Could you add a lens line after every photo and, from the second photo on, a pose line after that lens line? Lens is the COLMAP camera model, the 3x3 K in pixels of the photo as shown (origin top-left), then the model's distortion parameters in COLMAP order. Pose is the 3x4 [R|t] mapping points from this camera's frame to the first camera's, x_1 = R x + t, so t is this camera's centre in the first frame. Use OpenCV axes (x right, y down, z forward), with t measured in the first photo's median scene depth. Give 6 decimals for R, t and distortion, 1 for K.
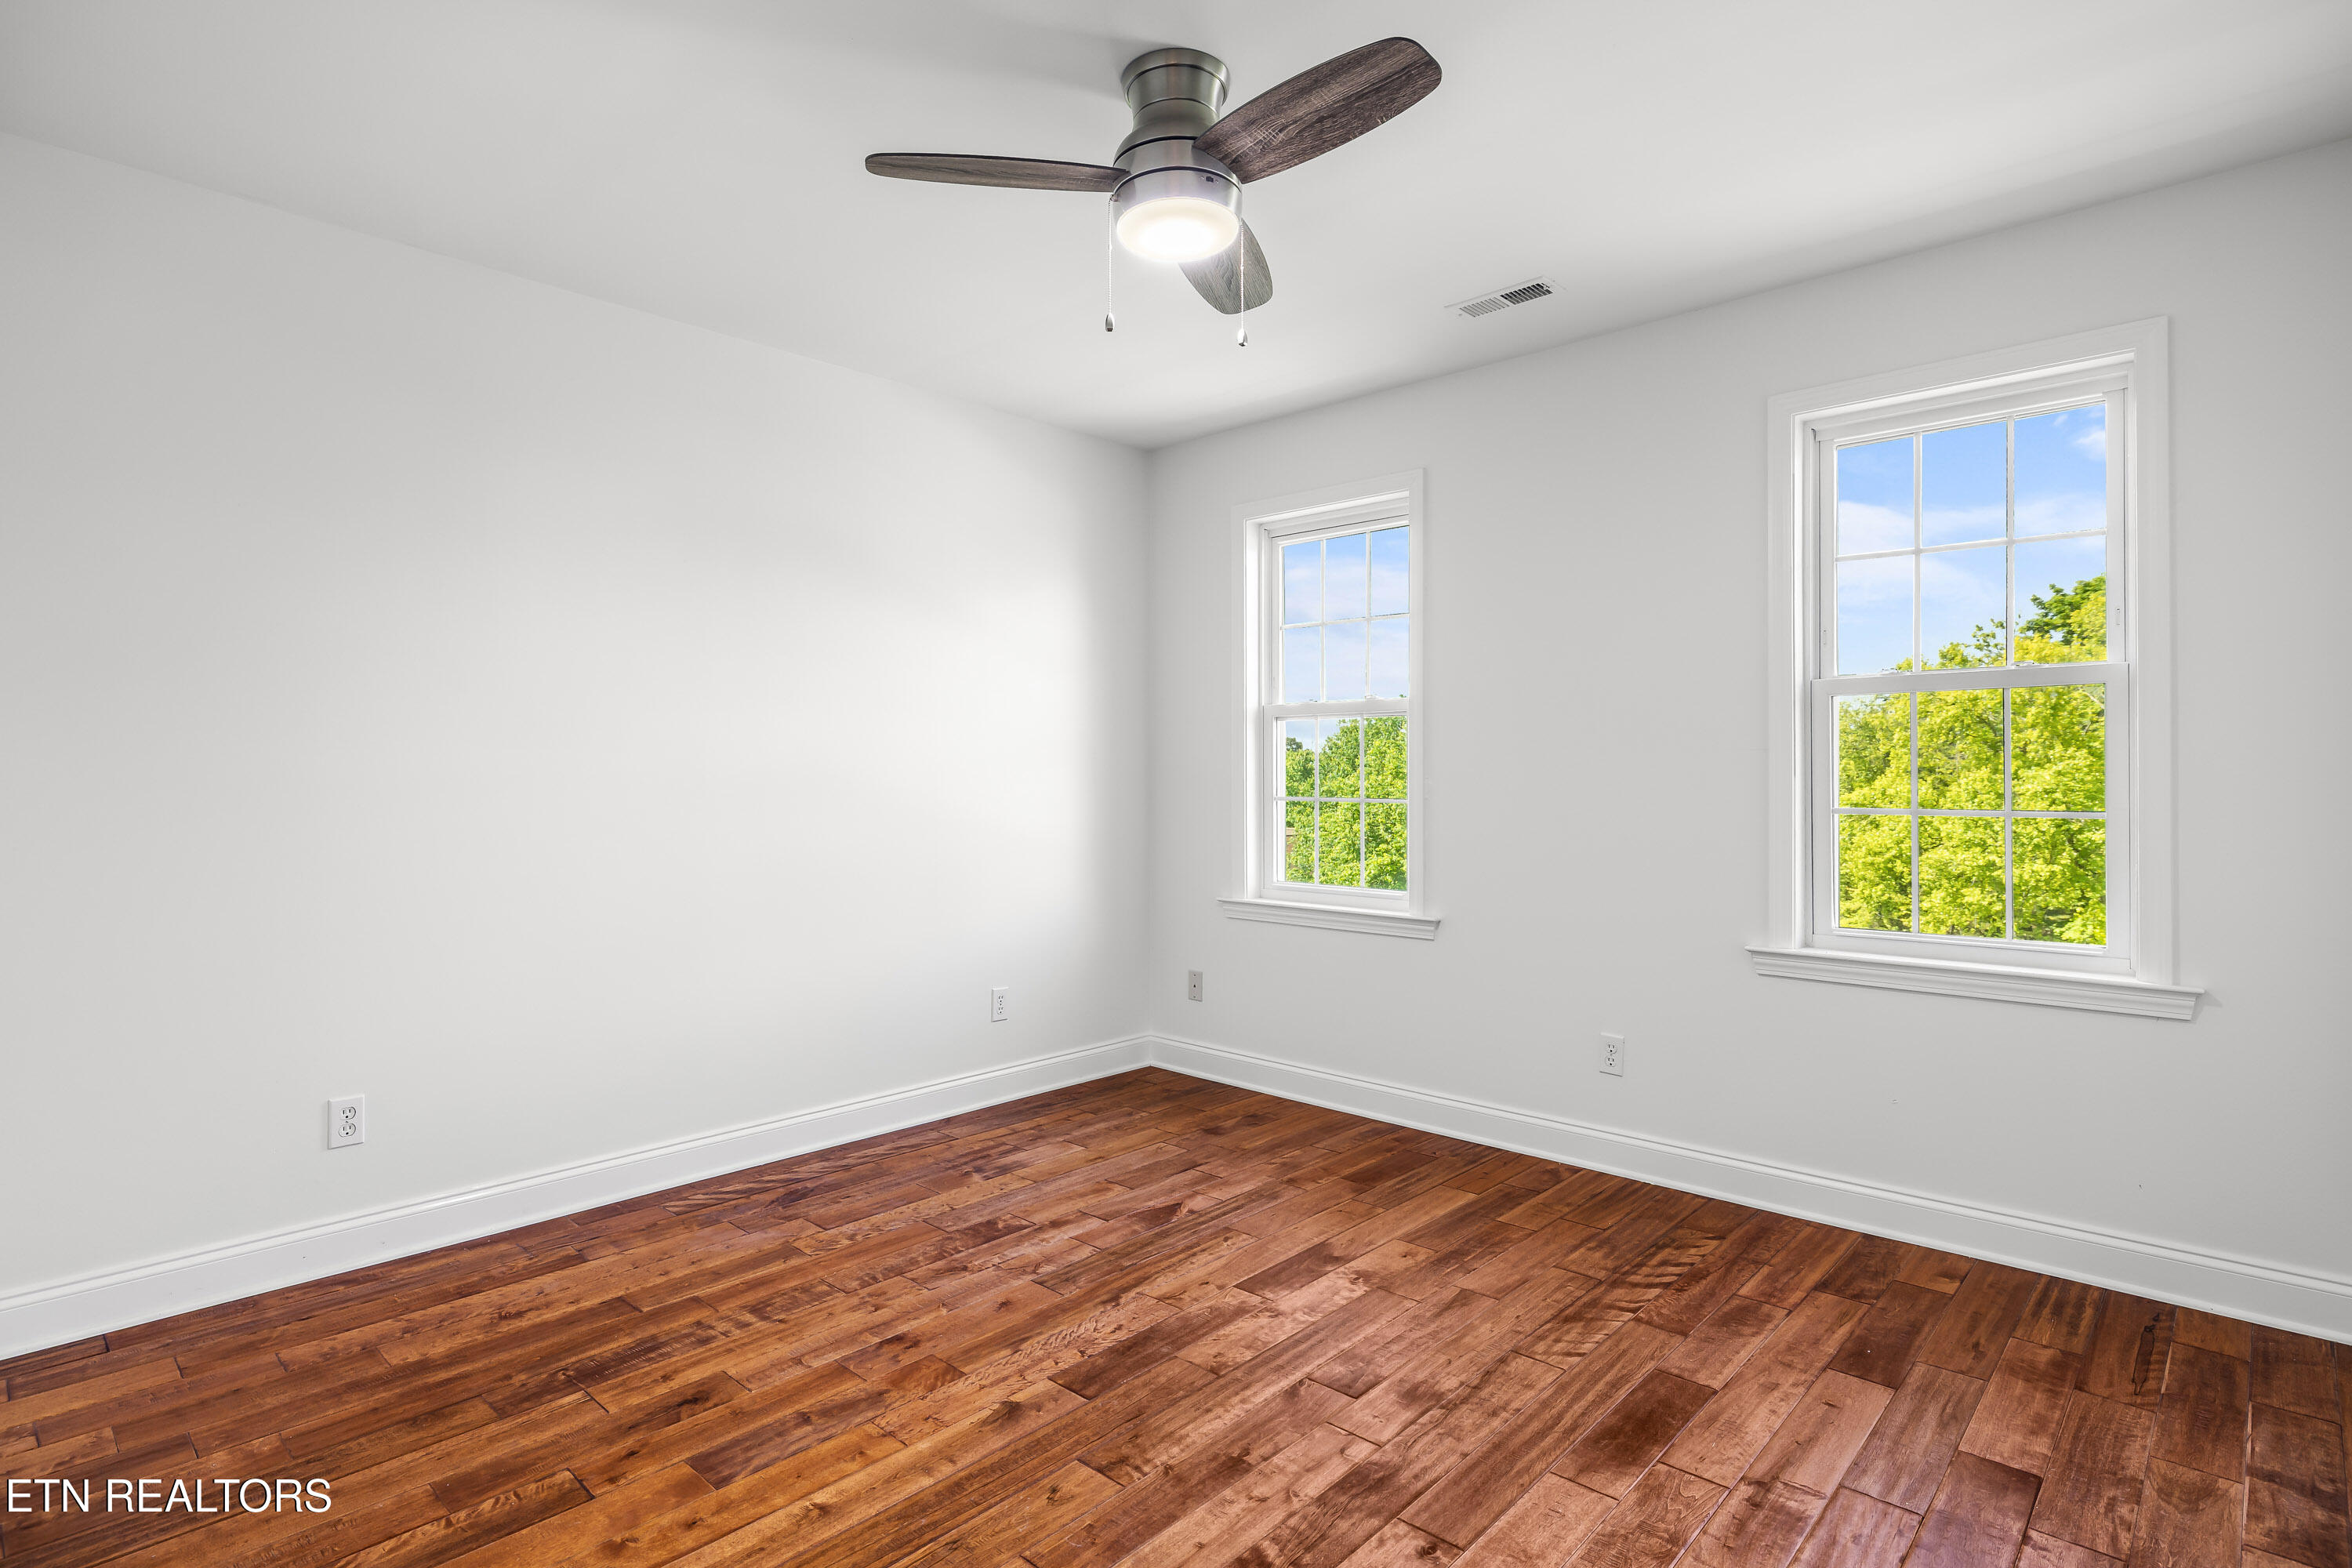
lens RADIAL K [[1188.0, 0, 1161.3], [0, 1188.0, 779.9], [0, 0, 1]] dist [-0.011191, 0.004330]
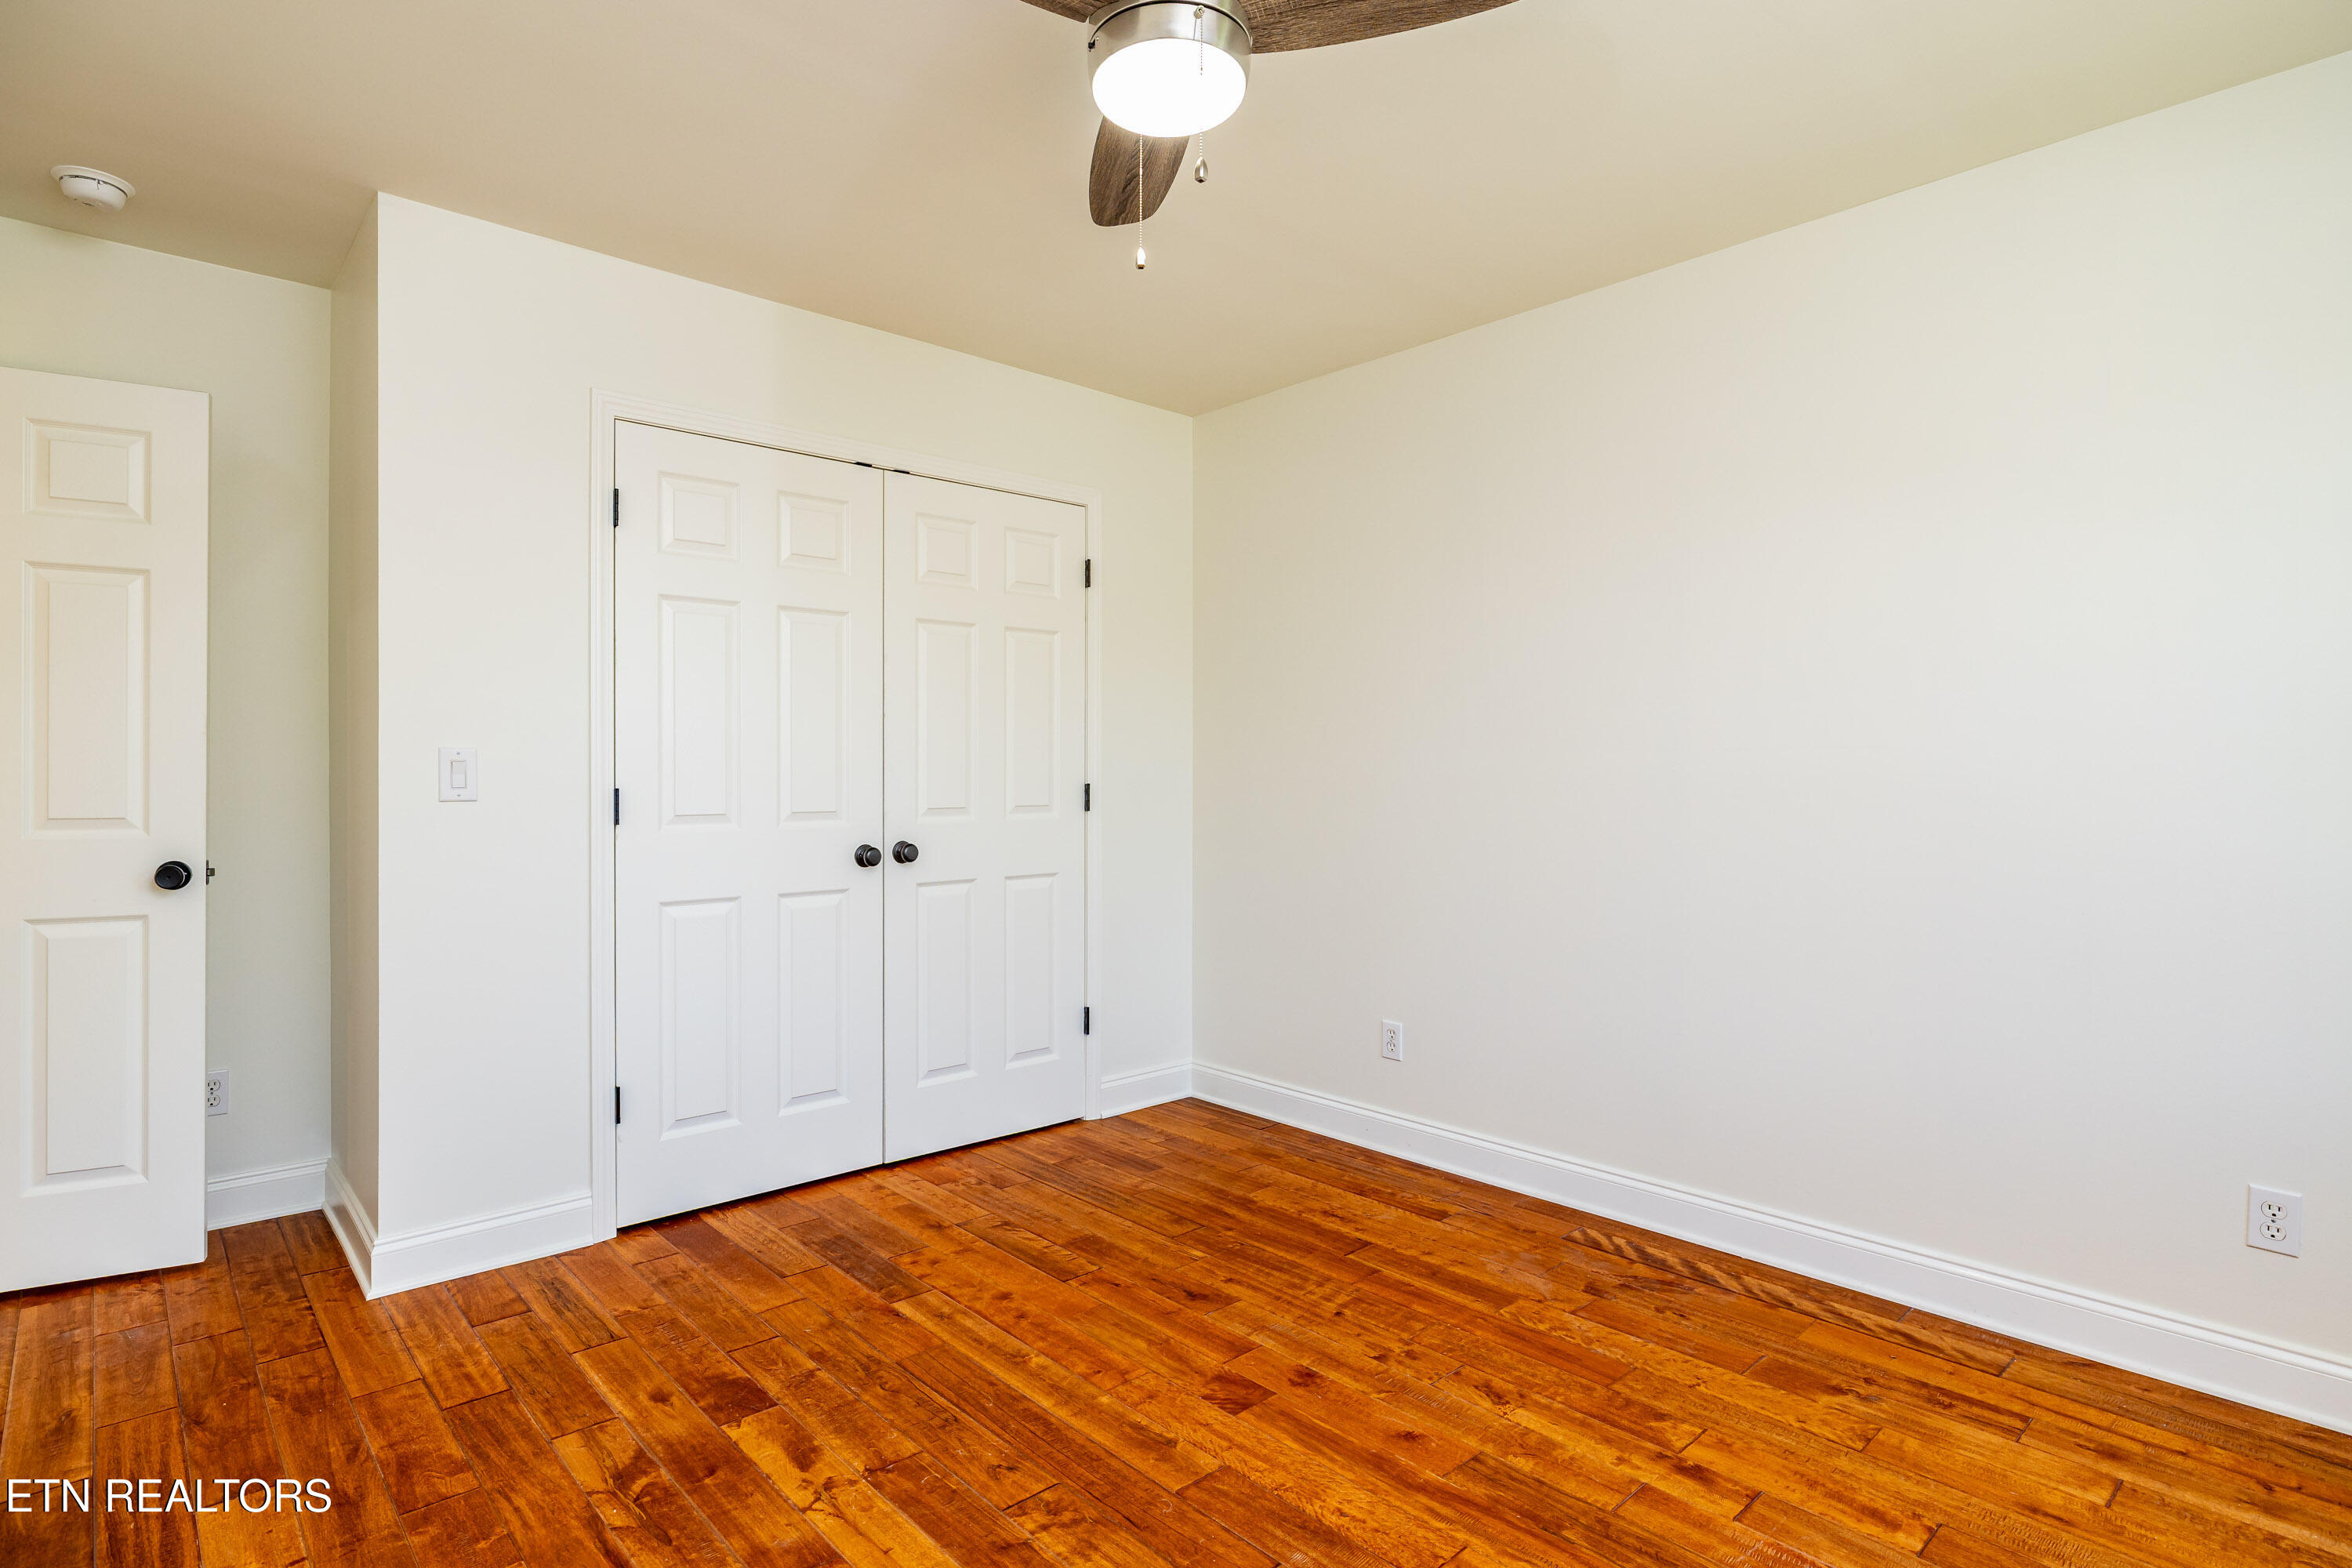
lens RADIAL K [[1188.0, 0, 1160.3], [0, 1188.0, 775.3], [0, 0, 1]] dist [-0.011191, 0.004330]
pose [[-0.080538, 0.003673, -0.996745, 0.693619], [-0.007407, 0.999963, 0.004284, -0.014876], [0.996724, 0.007727, -0.080507, 0.890955]]
